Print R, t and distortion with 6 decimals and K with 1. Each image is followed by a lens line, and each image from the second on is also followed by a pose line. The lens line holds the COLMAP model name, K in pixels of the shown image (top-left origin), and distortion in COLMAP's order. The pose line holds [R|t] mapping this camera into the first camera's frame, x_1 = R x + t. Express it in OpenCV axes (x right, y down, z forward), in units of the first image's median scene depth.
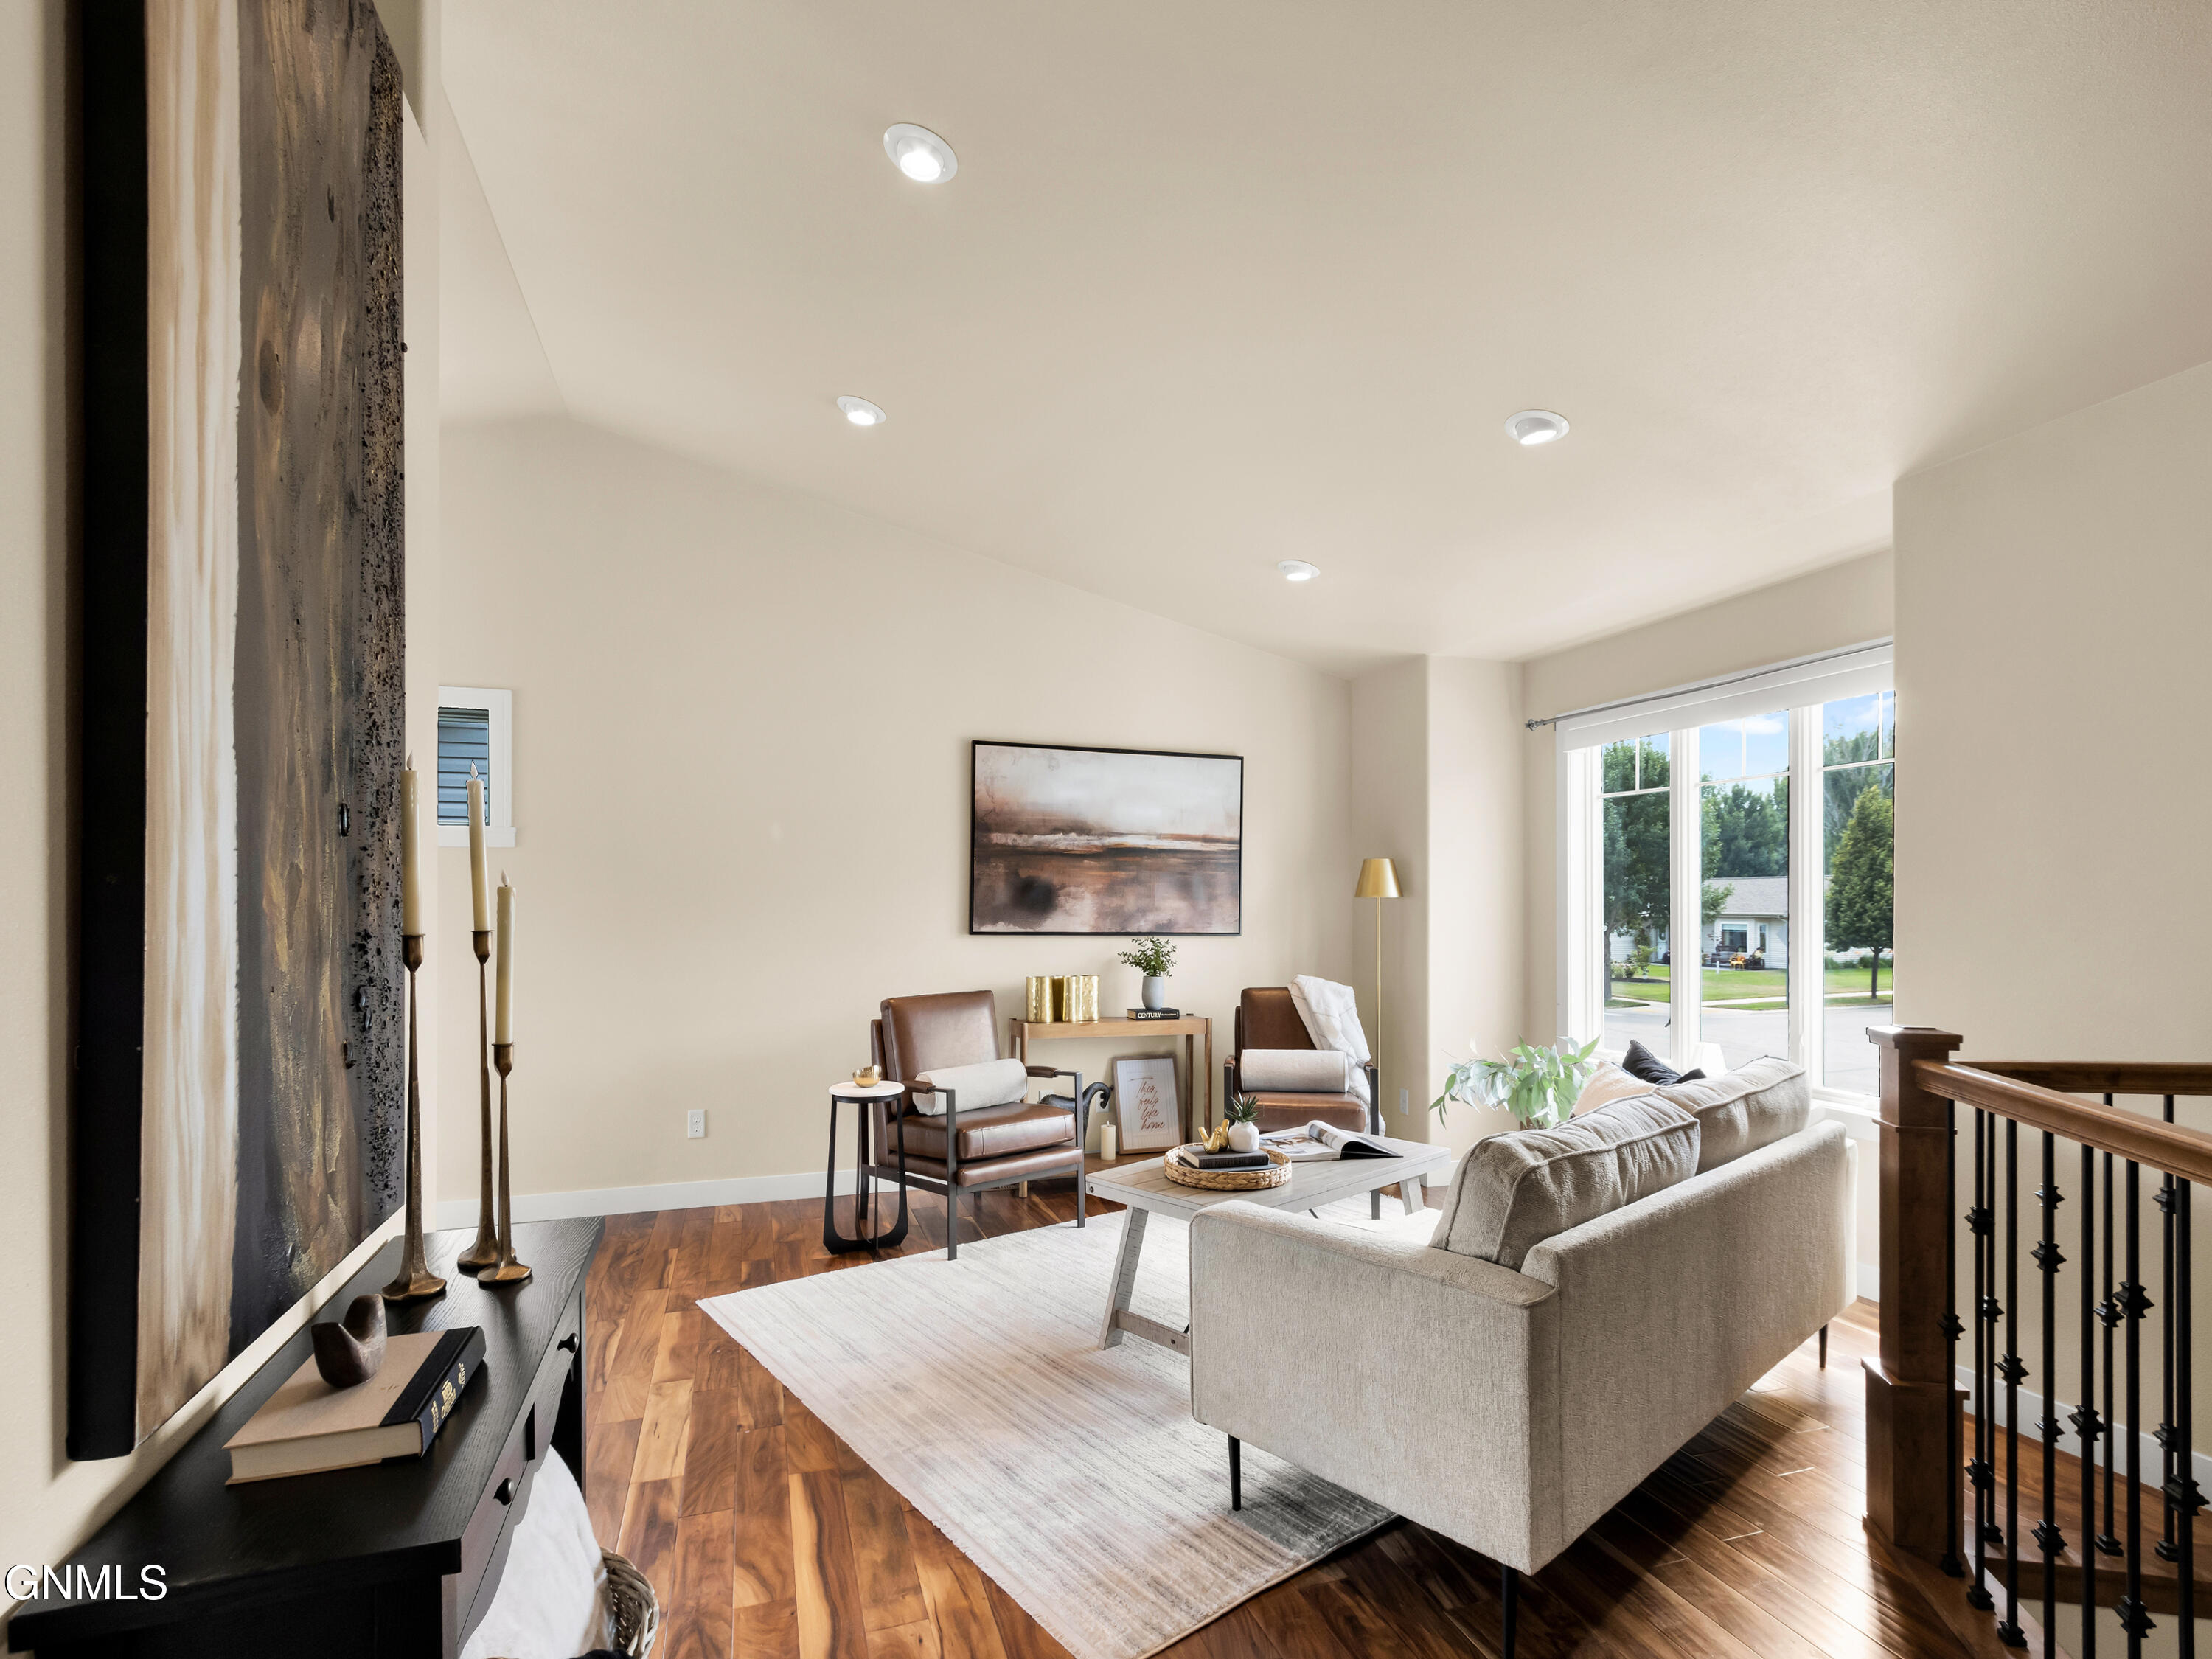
lens RADIAL K [[1073.9, 0, 1110.0], [0, 1073.9, 900.8], [0, 0, 1]] dist [0.003374, 0.006160]
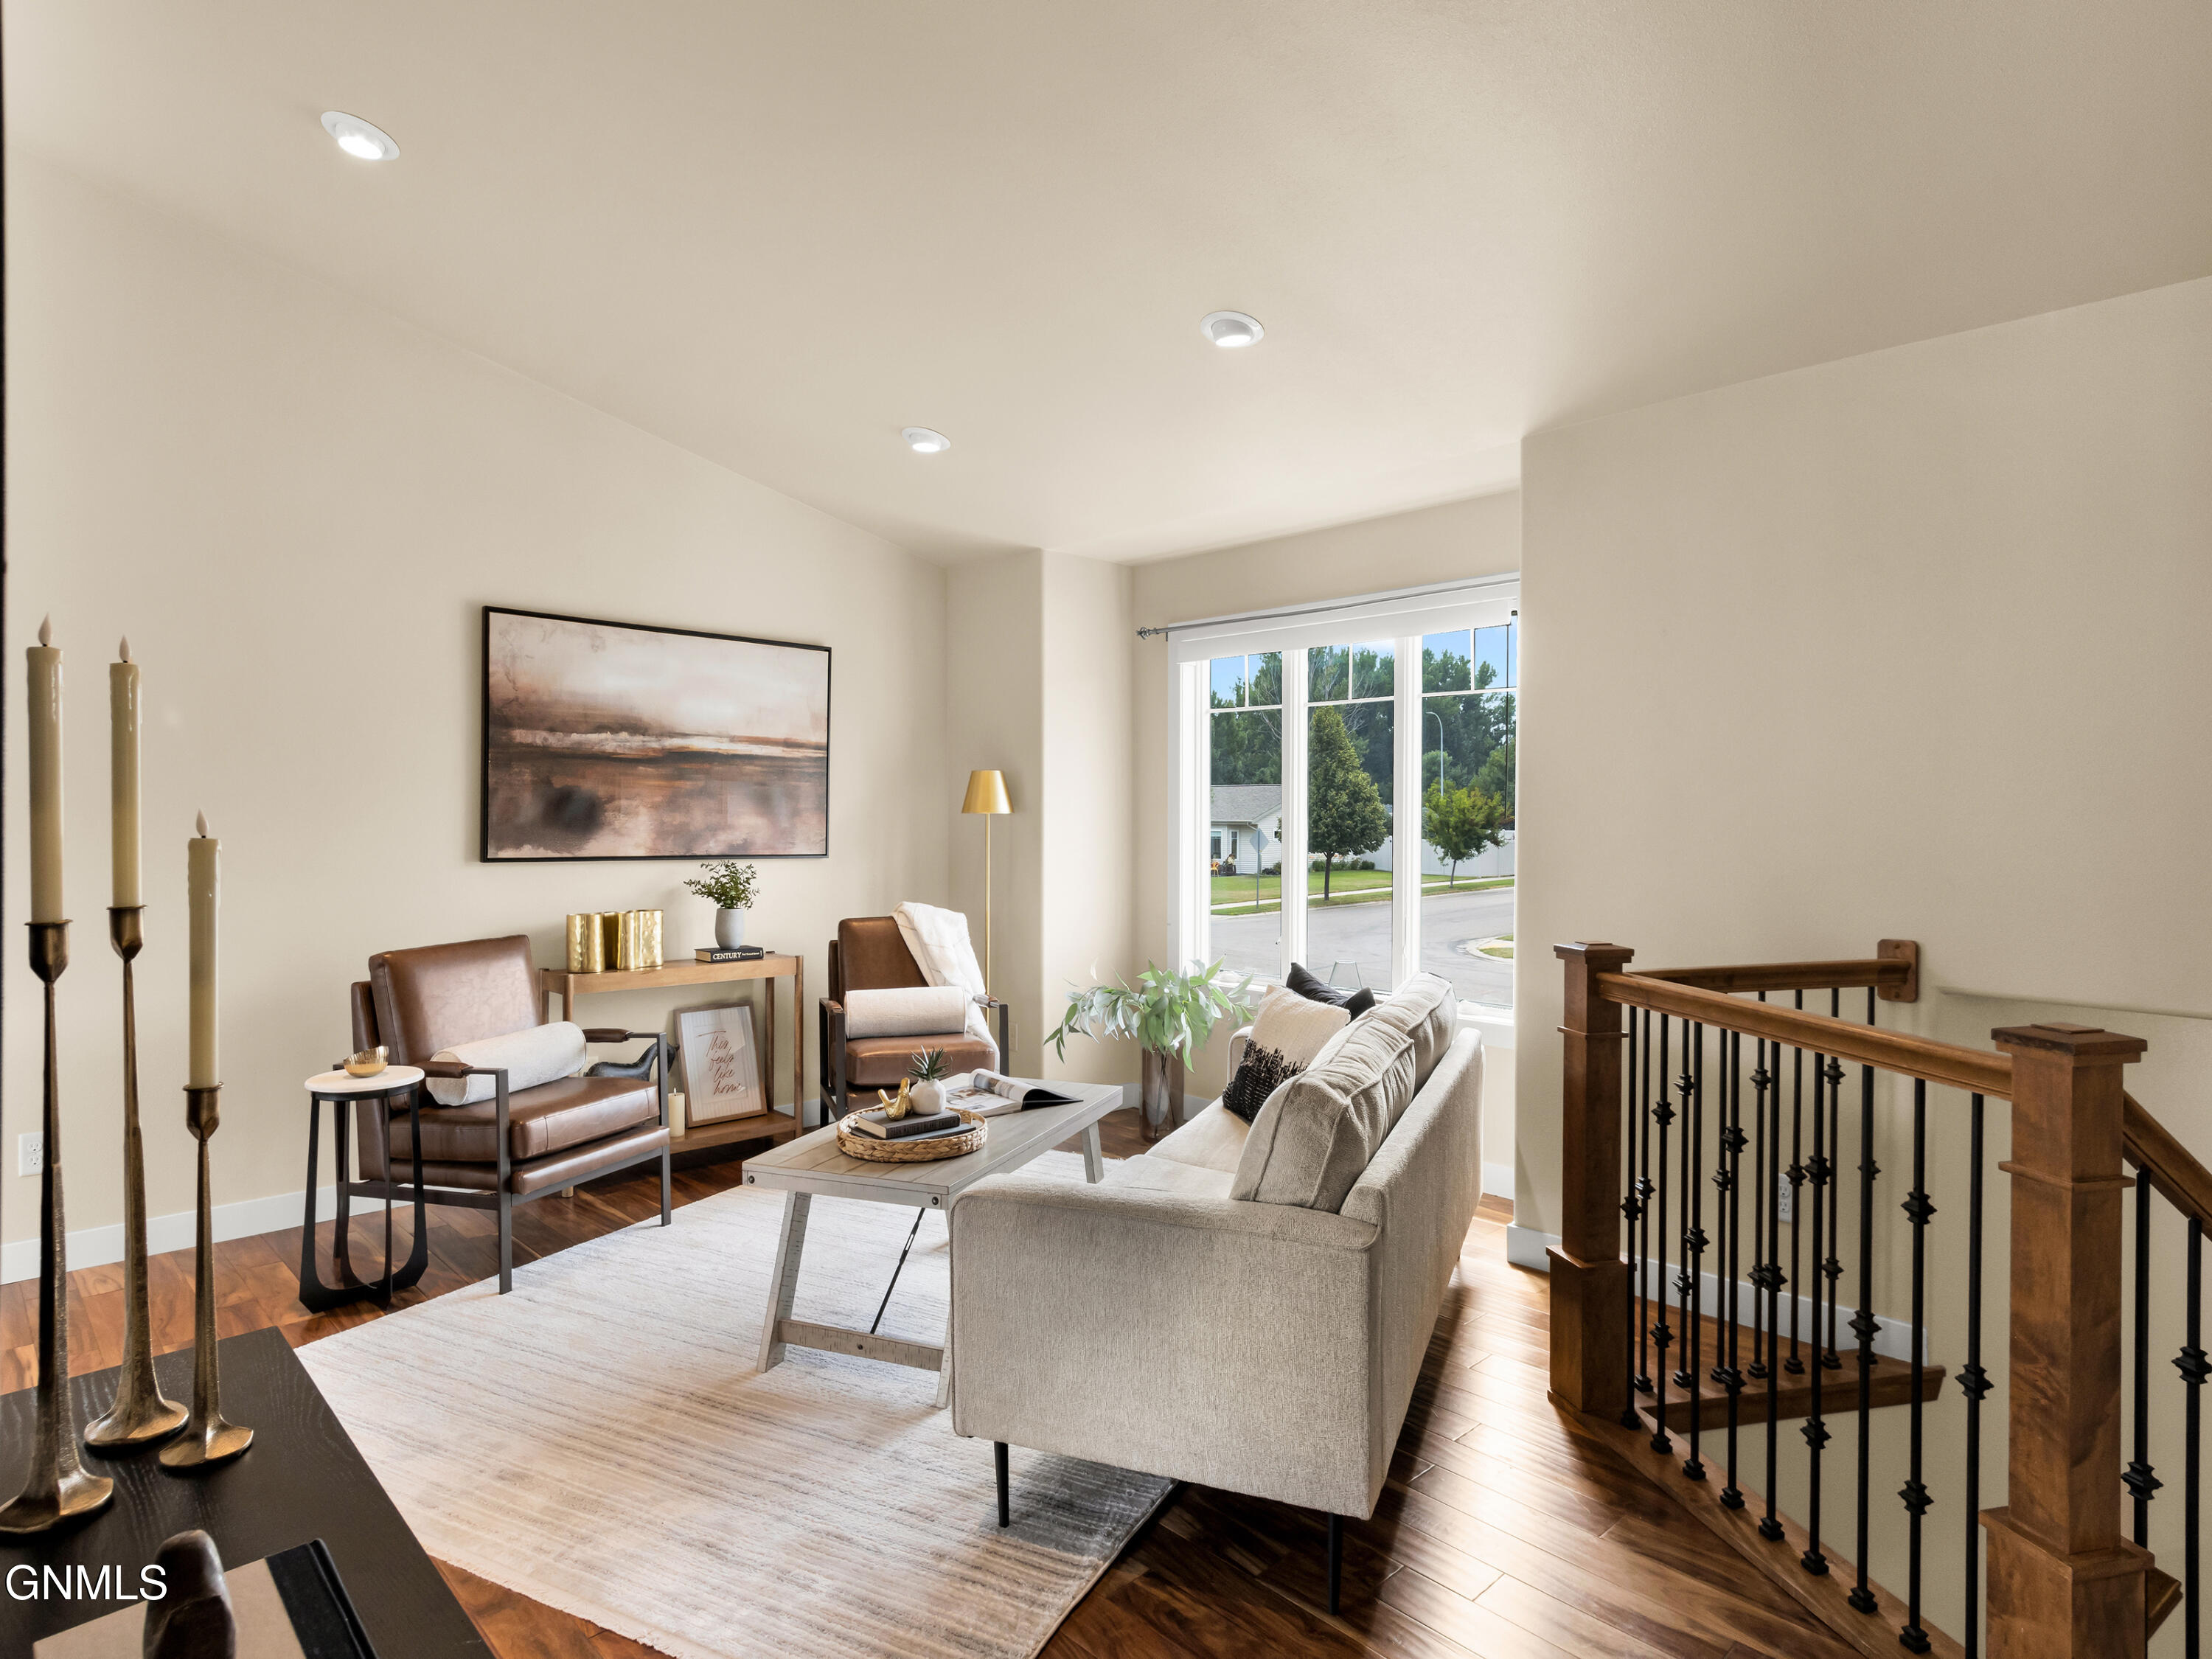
lens RADIAL K [[1217.7, 0, 1106.0], [0, 1217.7, 829.5], [0, 0, 1]] dist [0.002356, 0.012957]
pose [[0.906999, -0.004761, 0.421105, -0.123311], [-0.002925, 0.999841, 0.017606, -0.010602], [-0.421122, -0.017200, 0.906841, 0.040421]]
